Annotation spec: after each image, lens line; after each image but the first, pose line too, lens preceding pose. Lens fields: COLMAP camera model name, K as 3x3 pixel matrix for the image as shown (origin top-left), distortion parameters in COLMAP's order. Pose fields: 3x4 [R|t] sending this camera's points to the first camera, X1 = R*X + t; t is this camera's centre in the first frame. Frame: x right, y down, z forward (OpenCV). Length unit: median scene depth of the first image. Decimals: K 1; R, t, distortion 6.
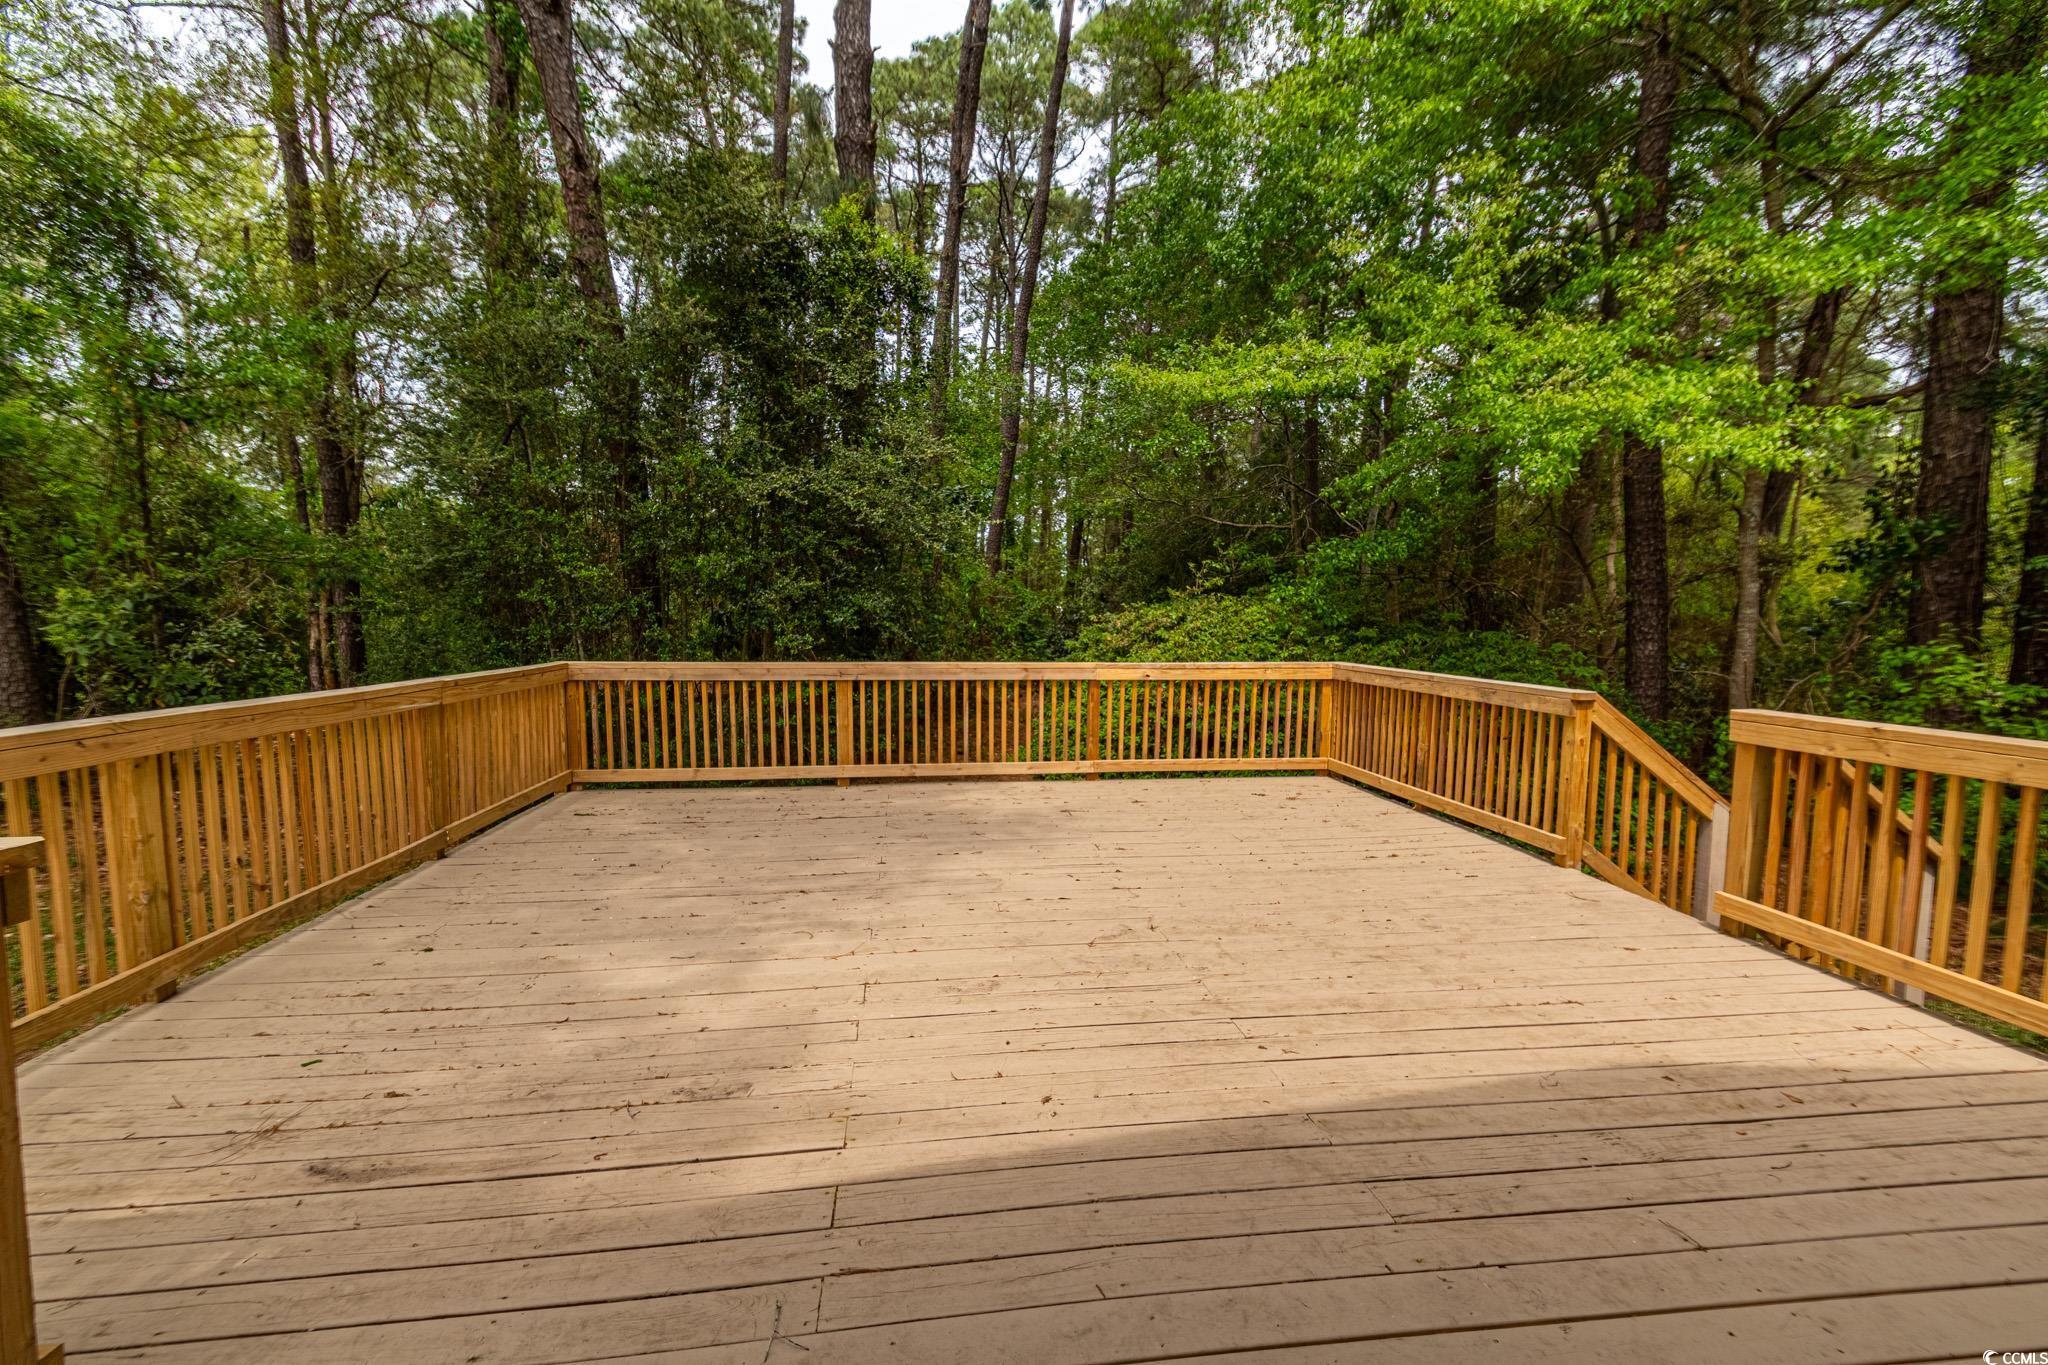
lens RADIAL K [[899.8, 0, 1017.9], [0, 899.8, 693.2], [0, 0, 1]] dist [0.010107, -0.001775]
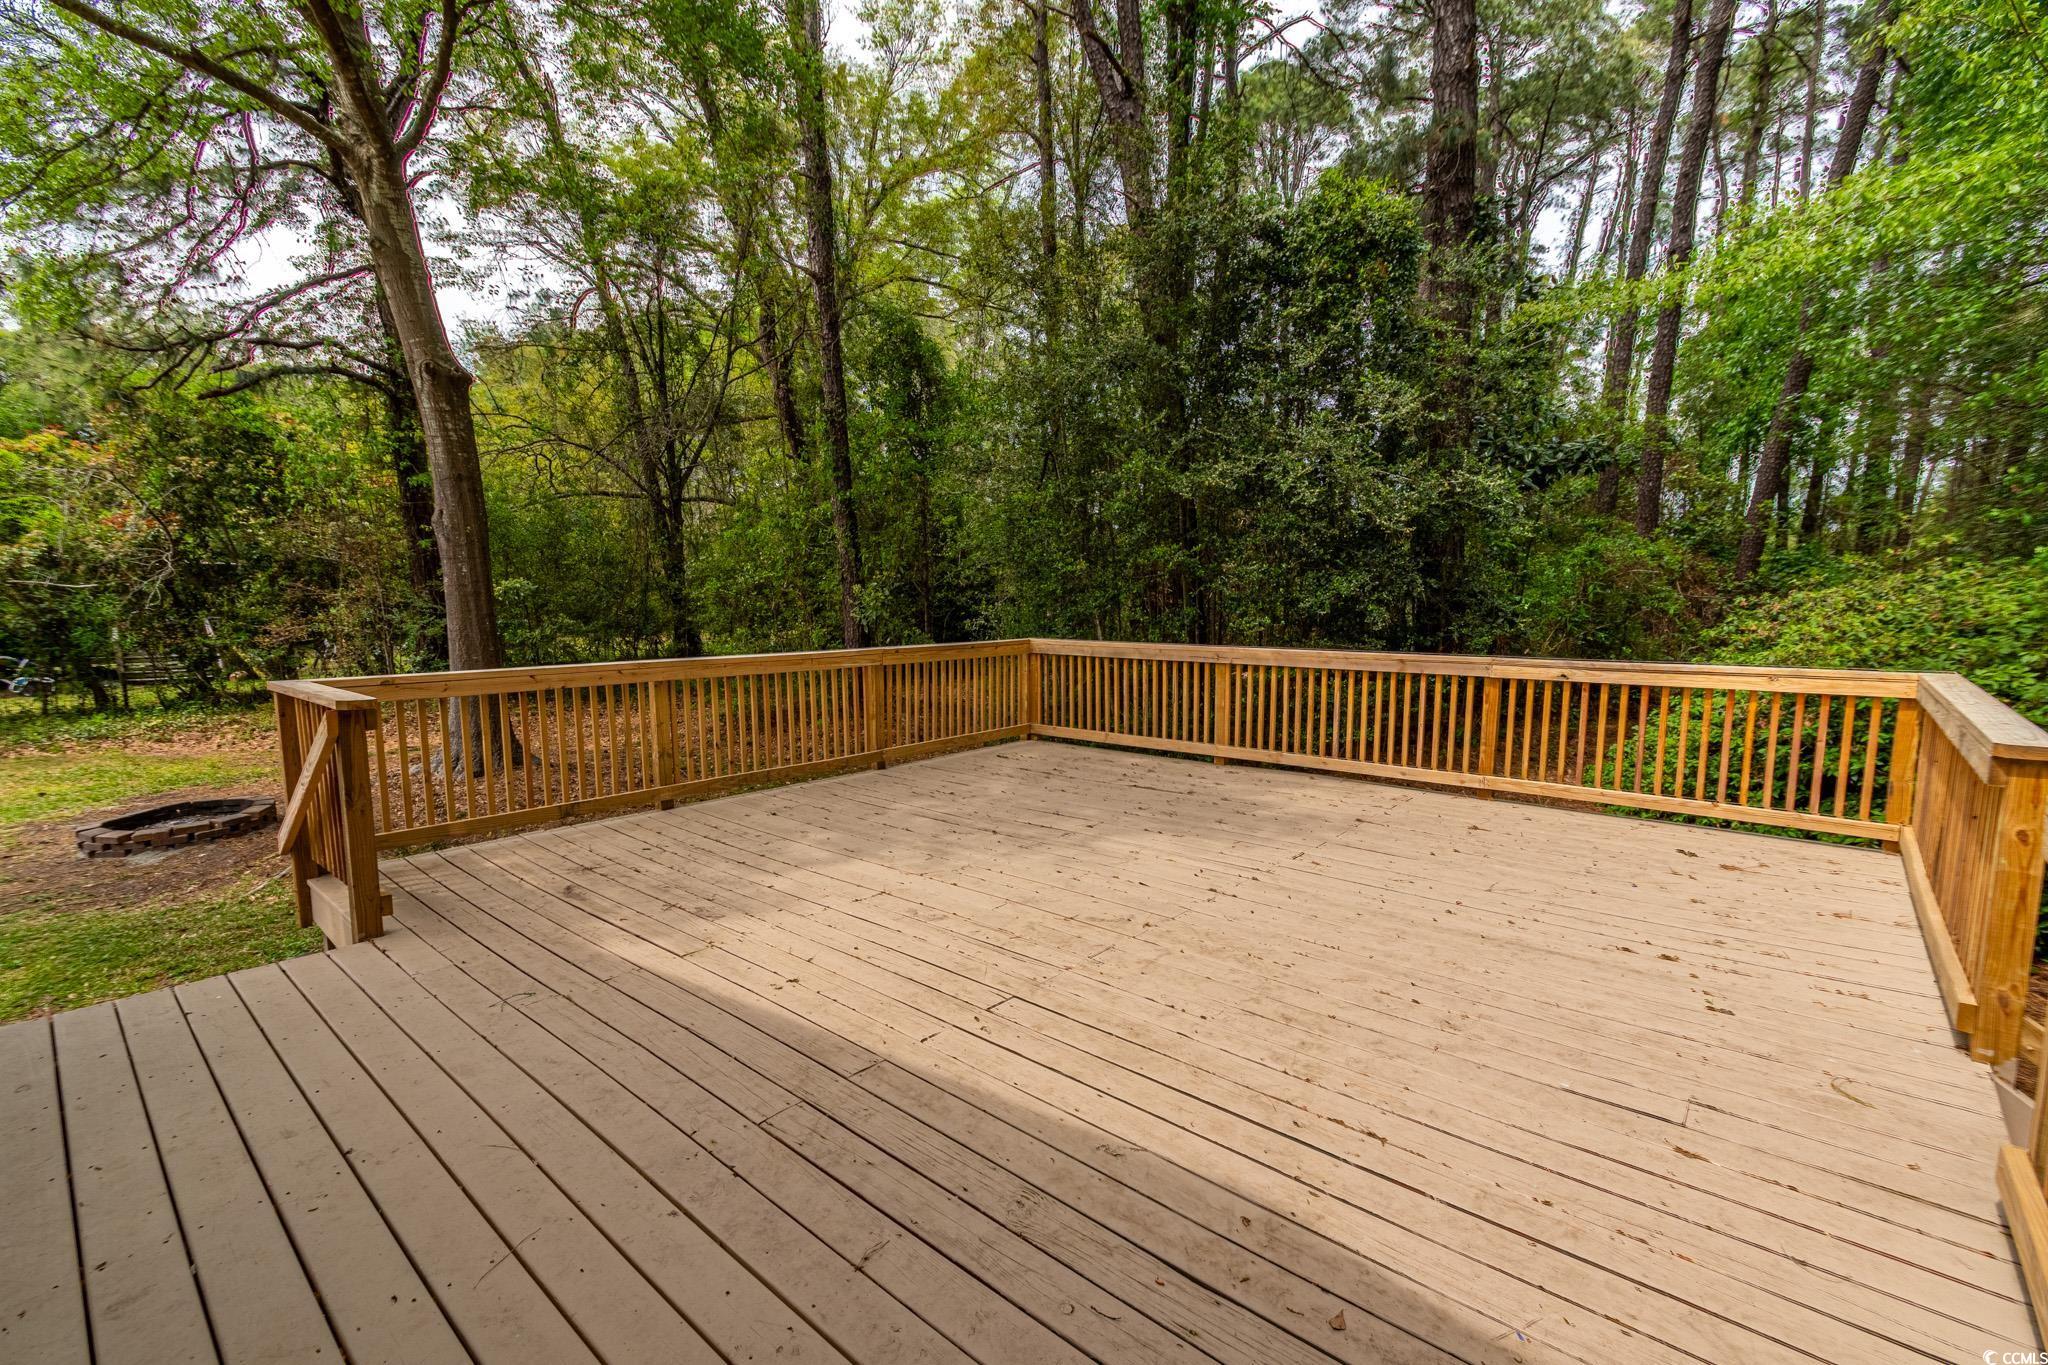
lens RADIAL K [[899.8, 0, 1006.8], [0, 899.8, 694.3], [0, 0, 1]] dist [0.010107, -0.001775]
pose [[0.658480, 0.073562, -0.748995, 0.752117], [-0.055073, 0.997253, 0.049526, -0.029973], [0.750581, 0.008637, 0.660722, 0.228859]]
